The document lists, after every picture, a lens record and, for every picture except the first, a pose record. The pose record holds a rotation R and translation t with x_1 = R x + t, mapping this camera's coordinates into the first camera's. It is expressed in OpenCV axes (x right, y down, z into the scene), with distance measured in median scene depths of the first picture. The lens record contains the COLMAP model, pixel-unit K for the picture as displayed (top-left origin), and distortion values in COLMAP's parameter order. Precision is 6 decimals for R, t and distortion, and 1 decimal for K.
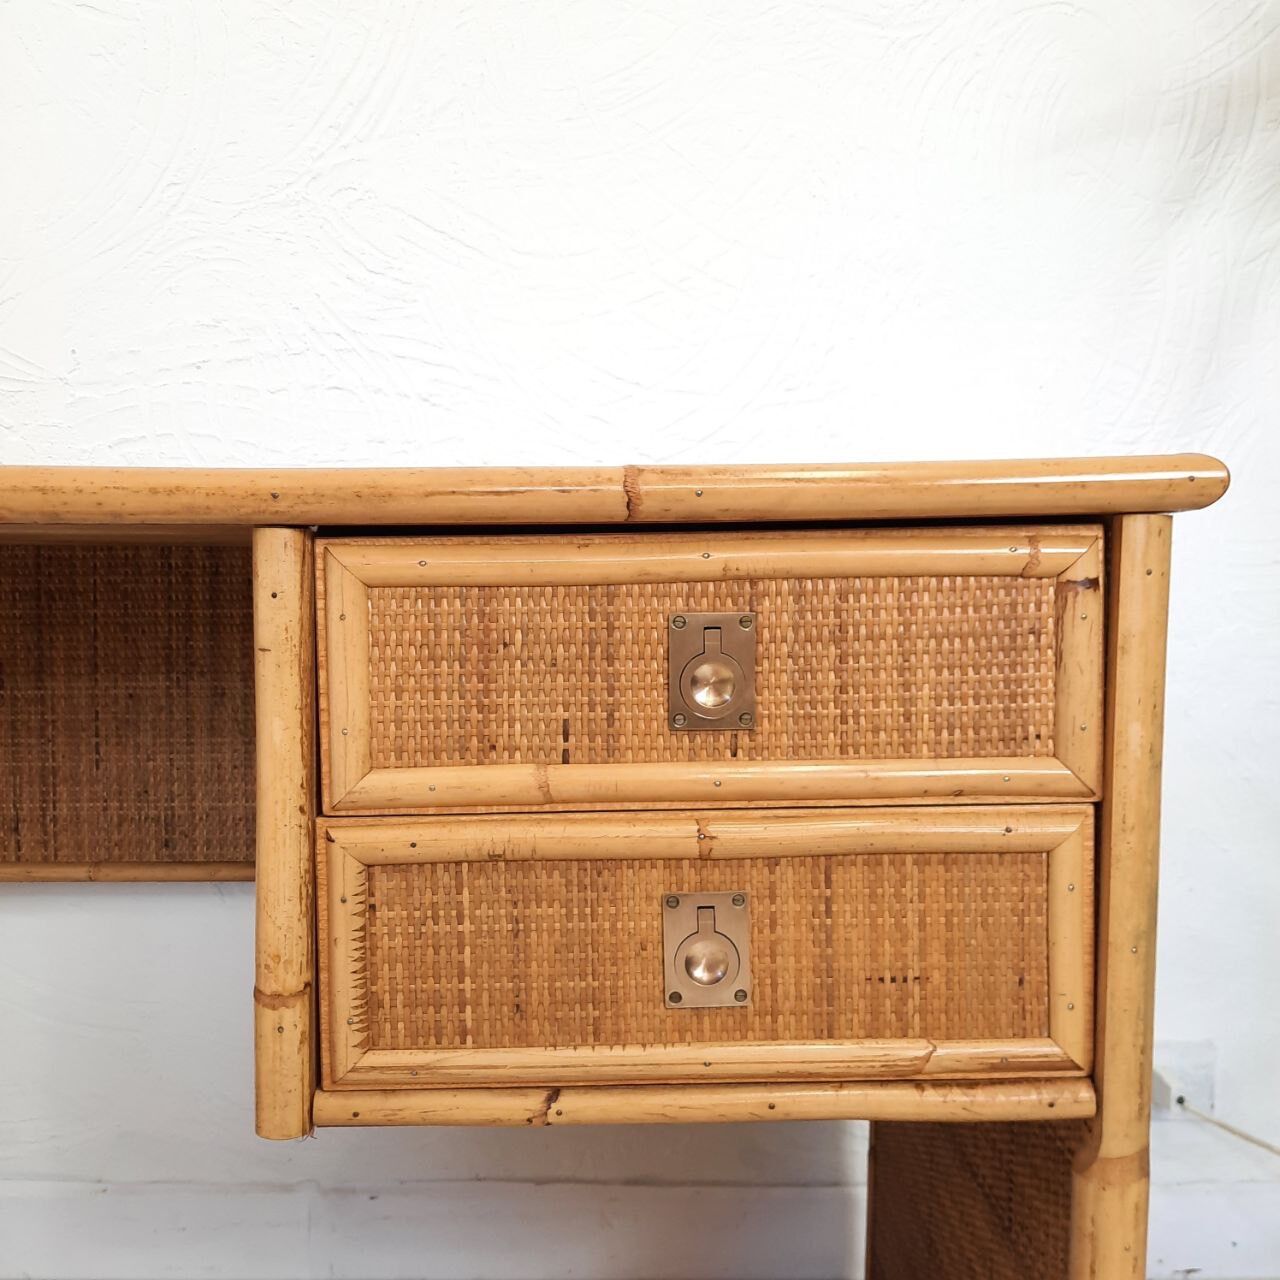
lens RADIAL K [[1261.6, 0, 641.9], [0, 1261.6, 649.2], [0, 0, 1]] dist [0.066632, -0.086033]
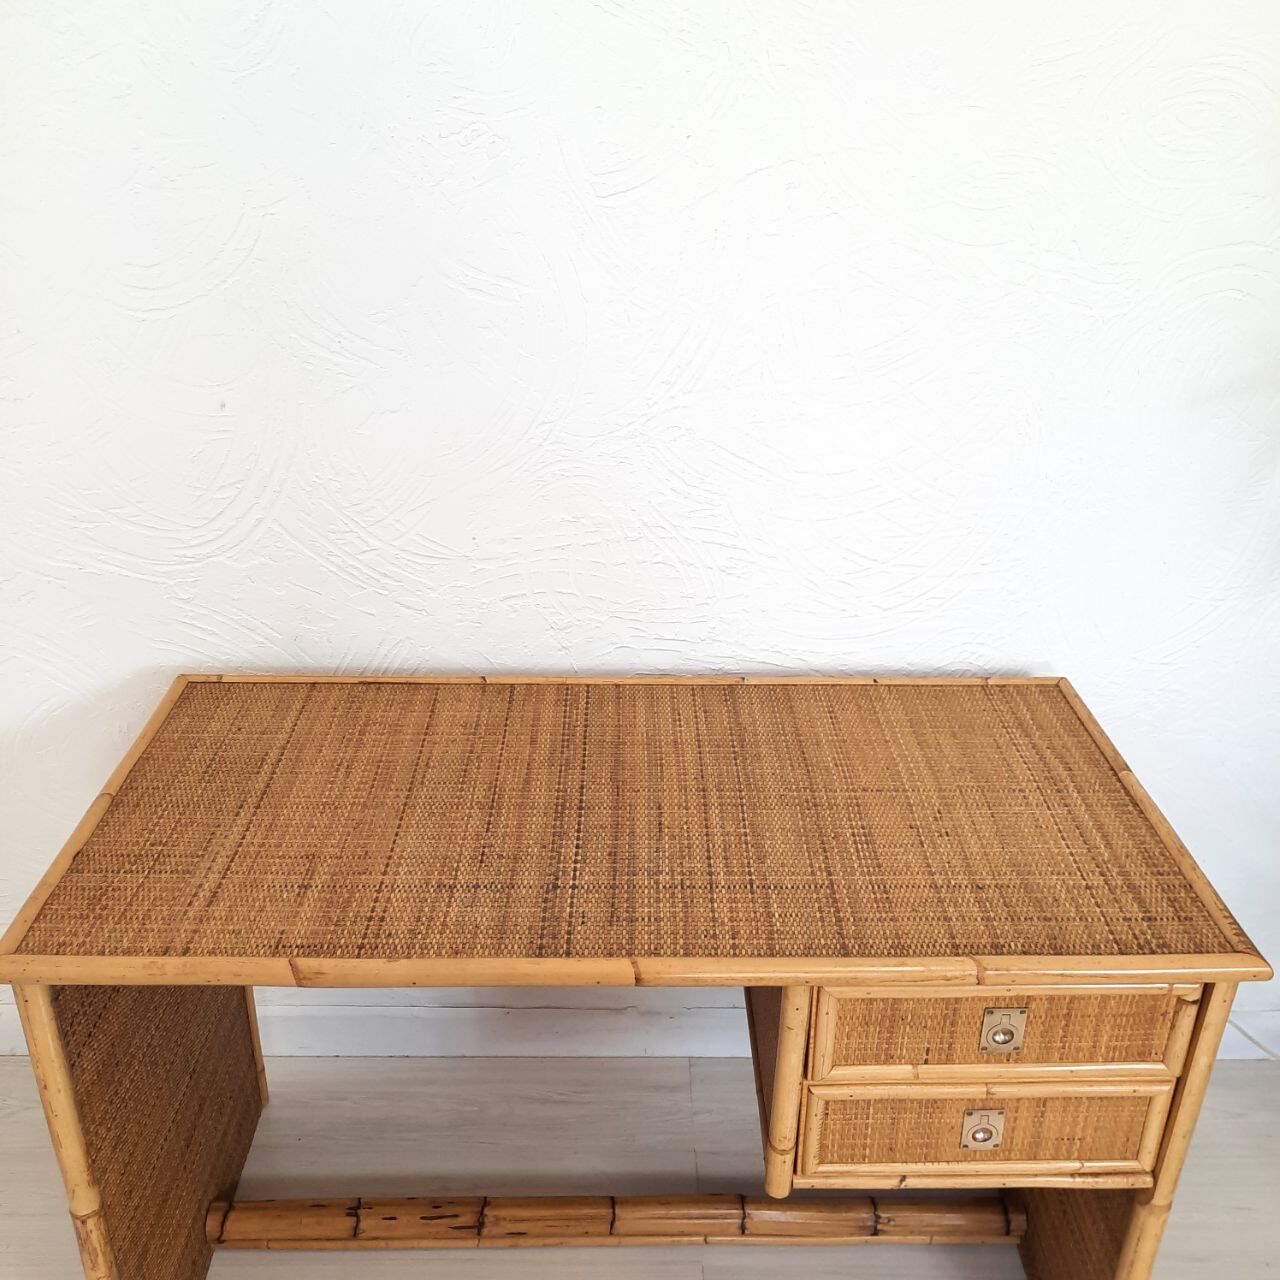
lens RADIAL K [[1261.6, 0, 641.9], [0, 1261.6, 649.2], [0, 0, 1]] dist [0.066632, -0.086033]
pose [[0.999951, 0.006863, 0.007156, -0.537903], [-0.009155, 0.916273, 0.400449, -1.344482], [-0.003809, -0.400495, 0.916291, -0.628143]]
